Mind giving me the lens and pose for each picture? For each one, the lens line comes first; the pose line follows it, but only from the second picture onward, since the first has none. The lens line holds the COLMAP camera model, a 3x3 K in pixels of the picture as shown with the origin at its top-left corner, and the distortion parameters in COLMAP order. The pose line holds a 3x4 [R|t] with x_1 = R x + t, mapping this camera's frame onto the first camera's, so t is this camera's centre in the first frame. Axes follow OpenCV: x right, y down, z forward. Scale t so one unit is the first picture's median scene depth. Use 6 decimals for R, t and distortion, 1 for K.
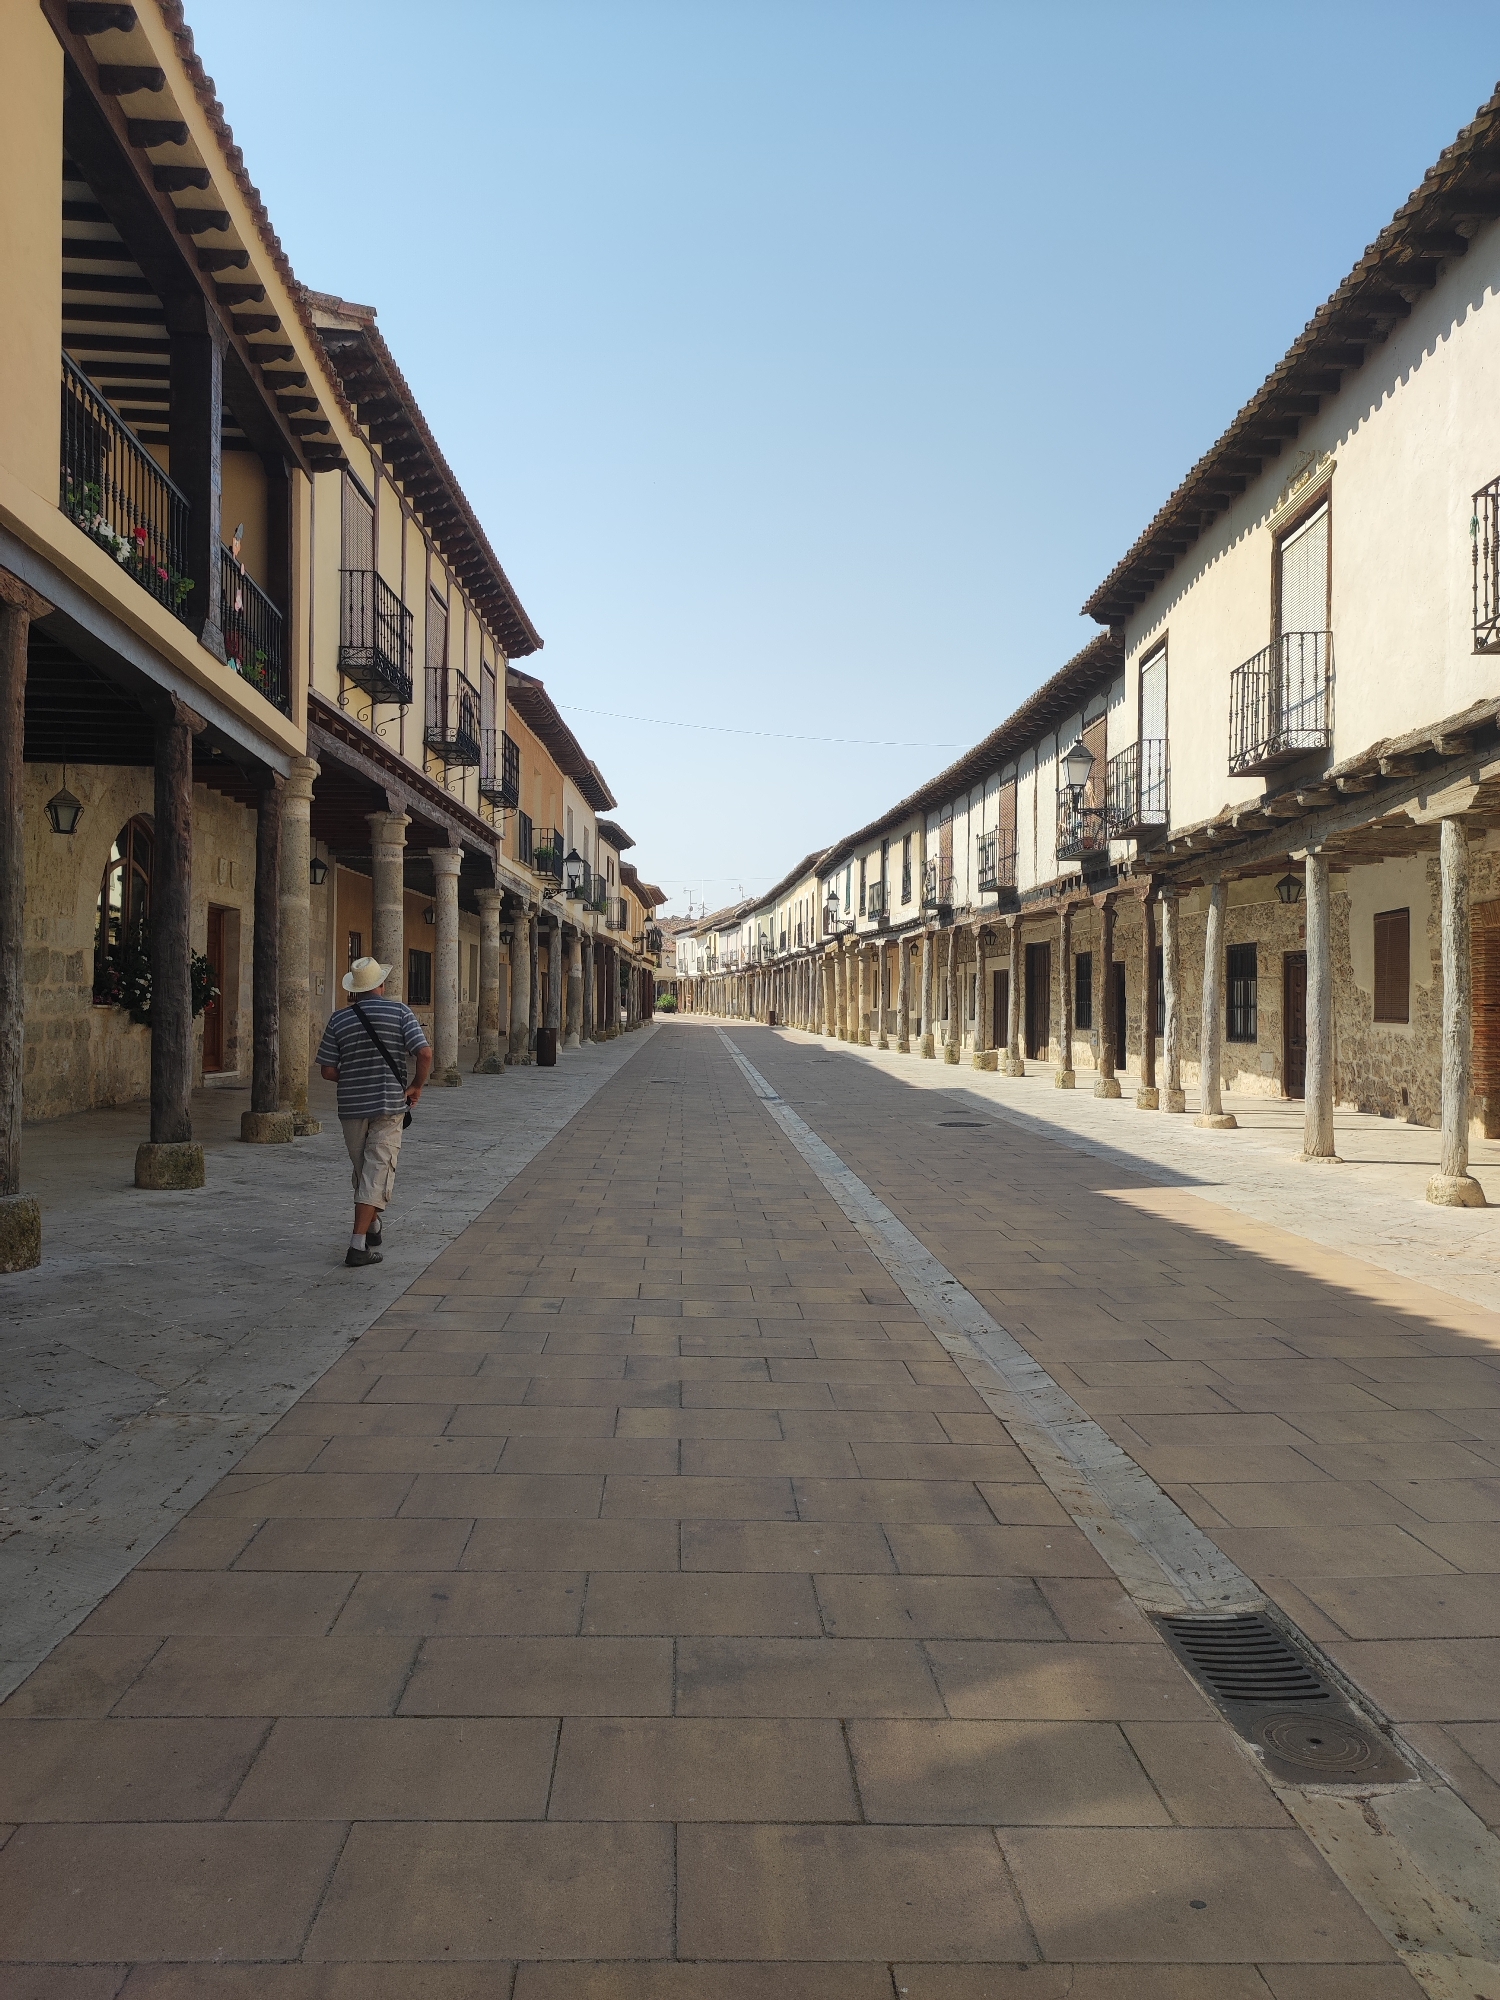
lens RADIAL K [[1468.4, 0, 752.8], [0, 1468.4, 991.9], [0, 0, 1]] dist [0.060931, -0.050858]
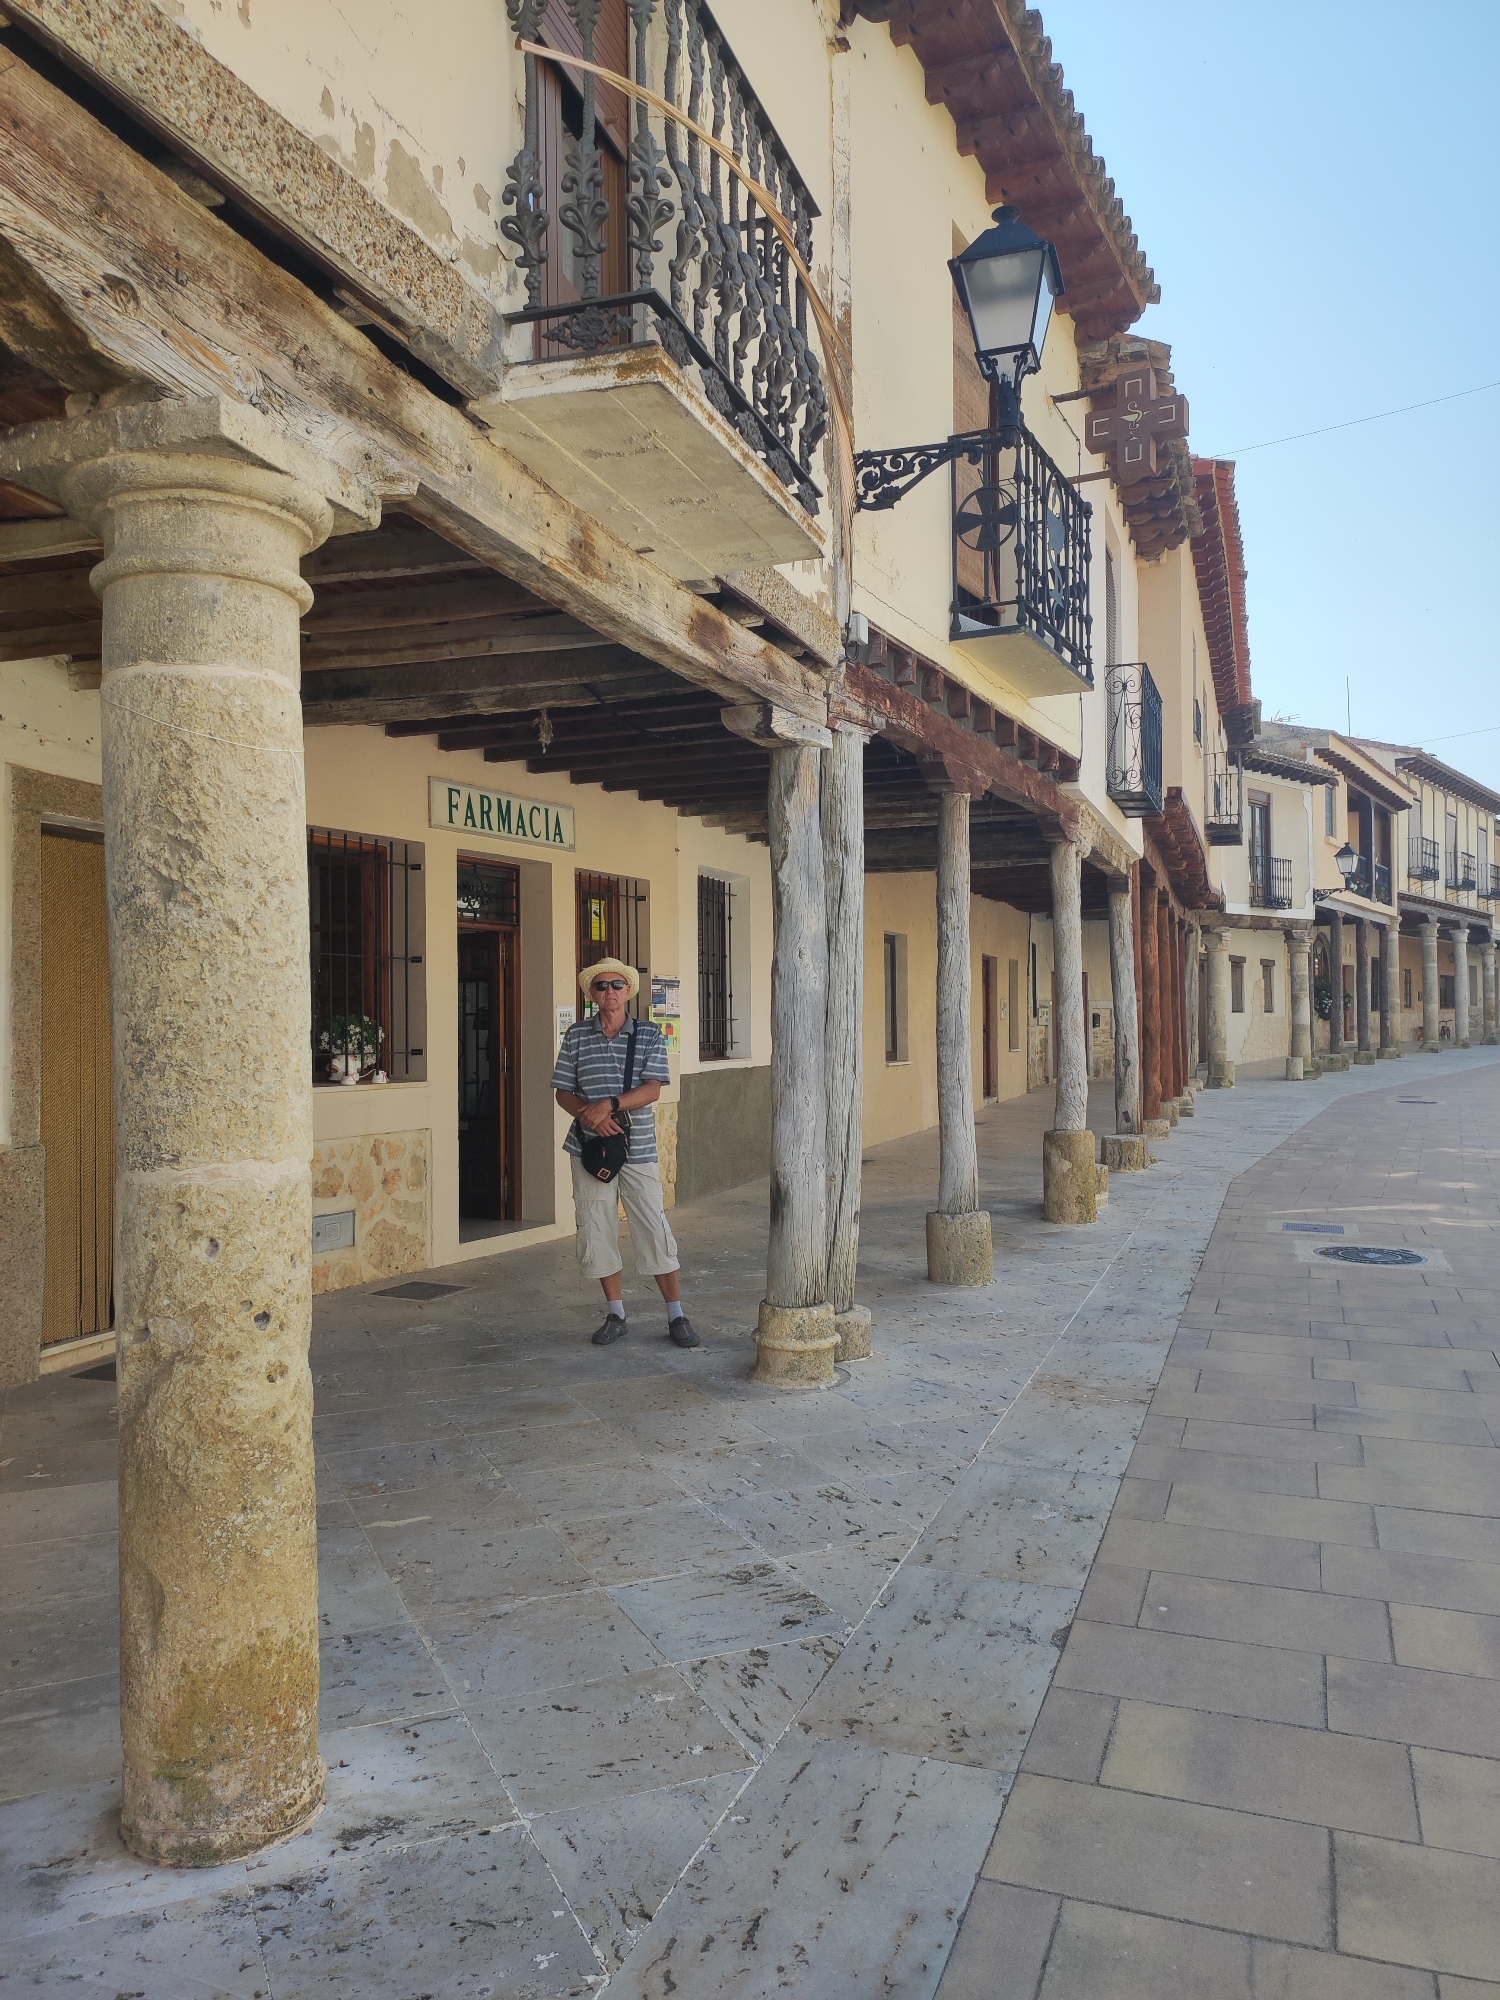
lens RADIAL K [[1468.4, 0, 743.1], [0, 1468.4, 1005.1], [0, 0, 1]] dist [0.060931, -0.050858]
pose [[0.784419, -0.025463, -0.619708, 0.360602], [0.027181, 0.999608, -0.006668, -0.010671], [0.619635, -0.011614, 0.784804, -1.548251]]
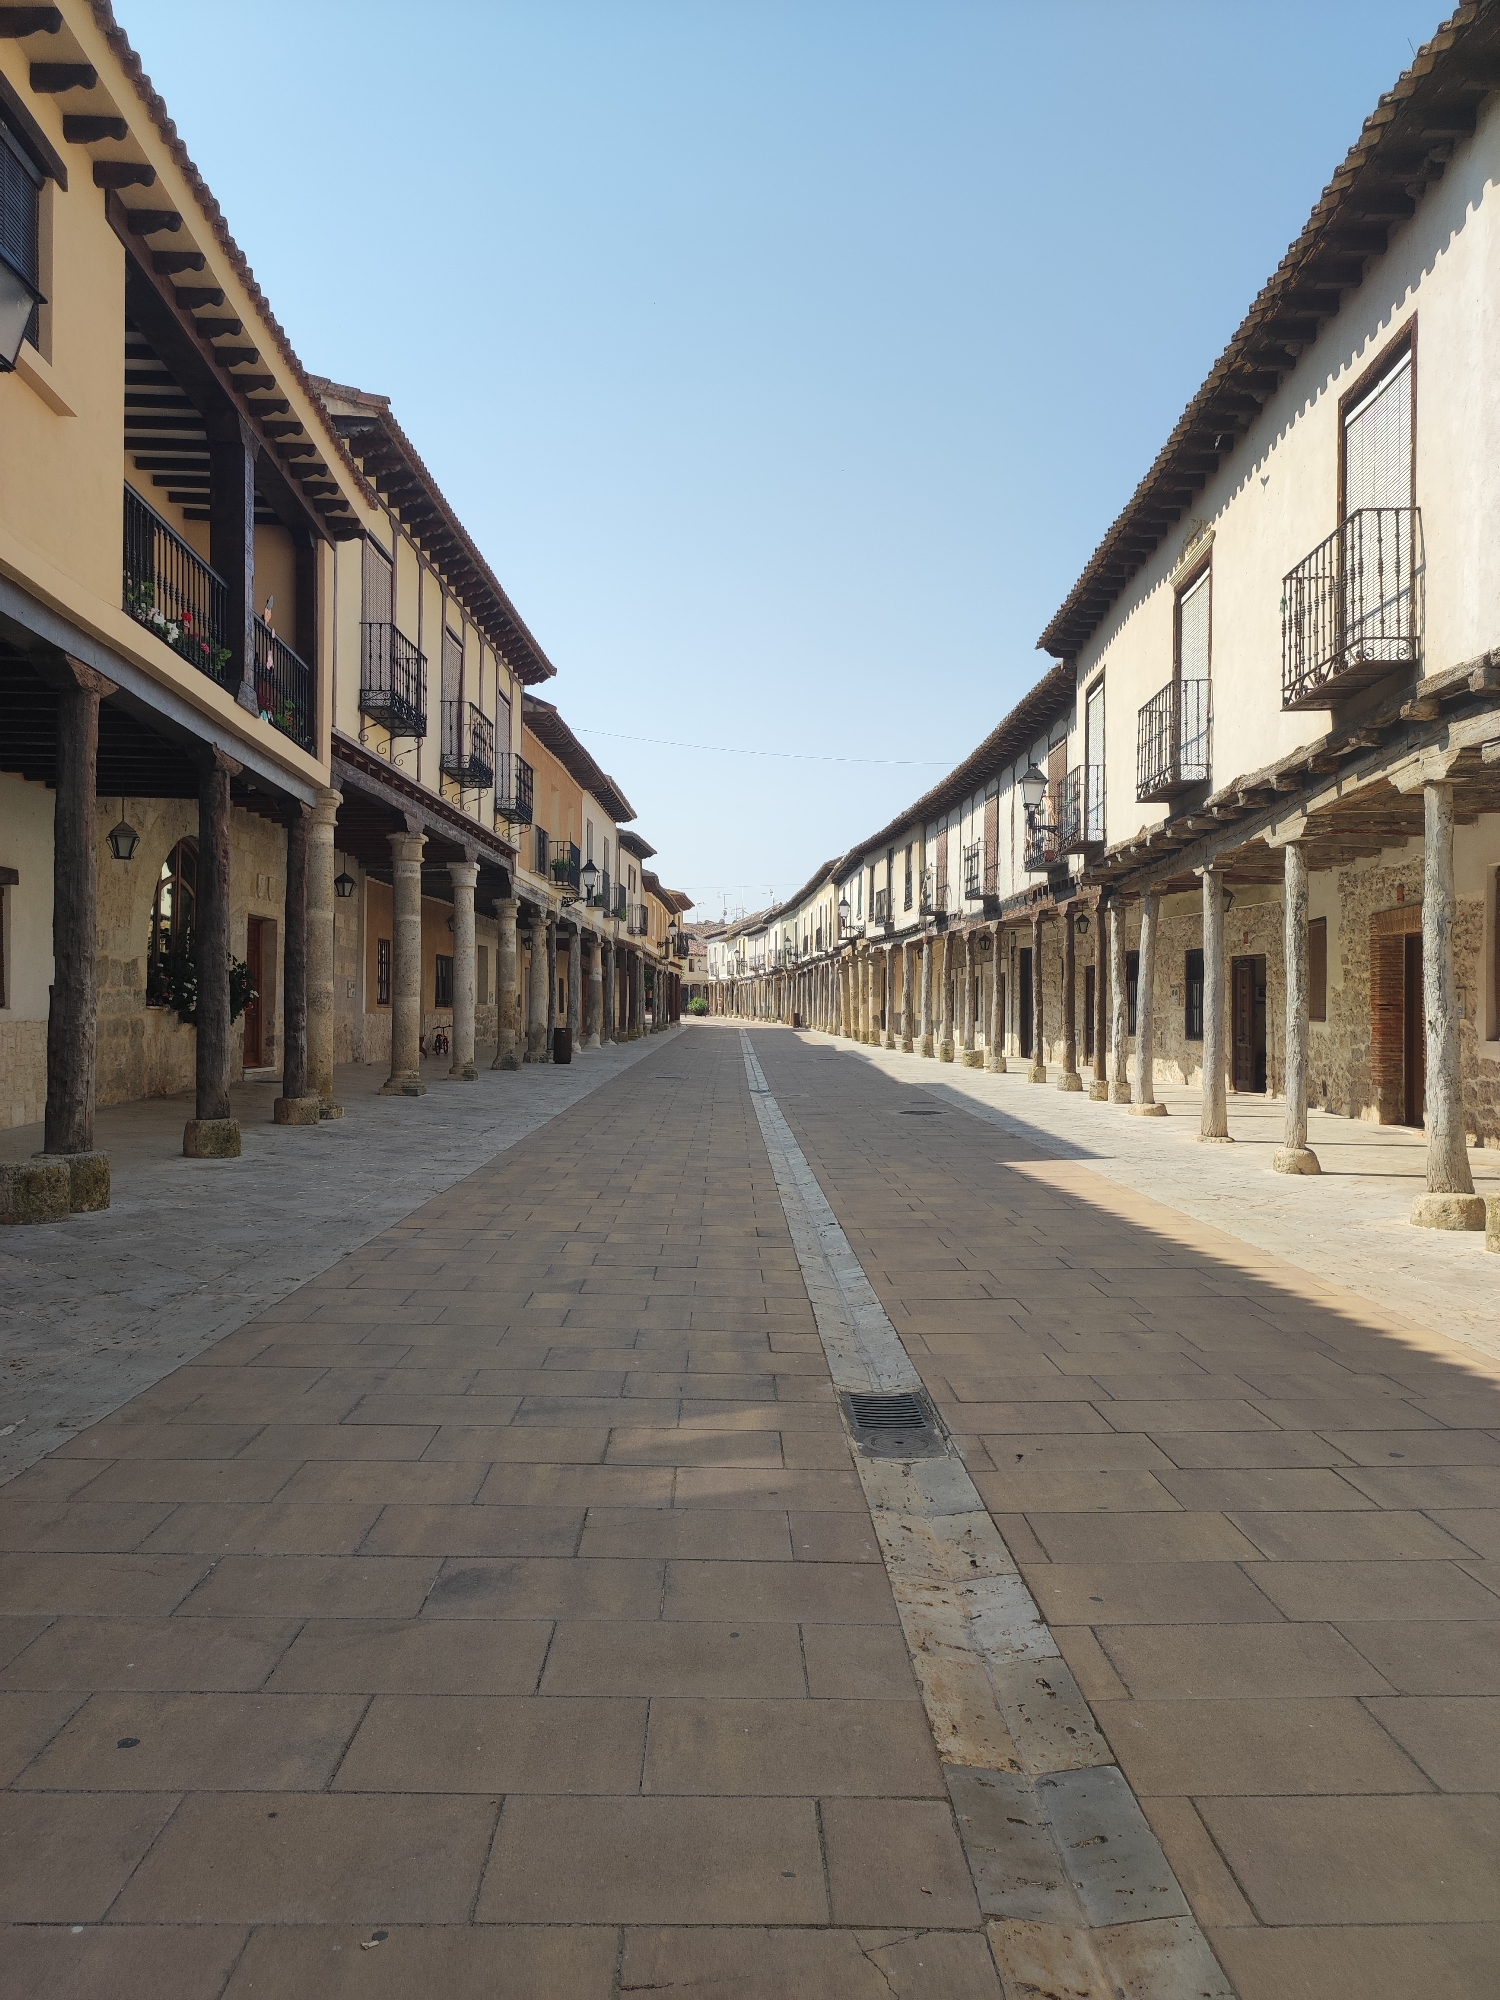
lens RADIAL K [[1468.4, 0, 755.1], [0, 1468.4, 996.9], [0, 0, 1]] dist [0.060931, -0.050858]
pose [[0.999665, -0.001257, -0.025855, 0.047677], [0.001282, 0.999999, 0.000925, 0.001678], [0.025854, -0.000958, 0.999665, -0.114943]]
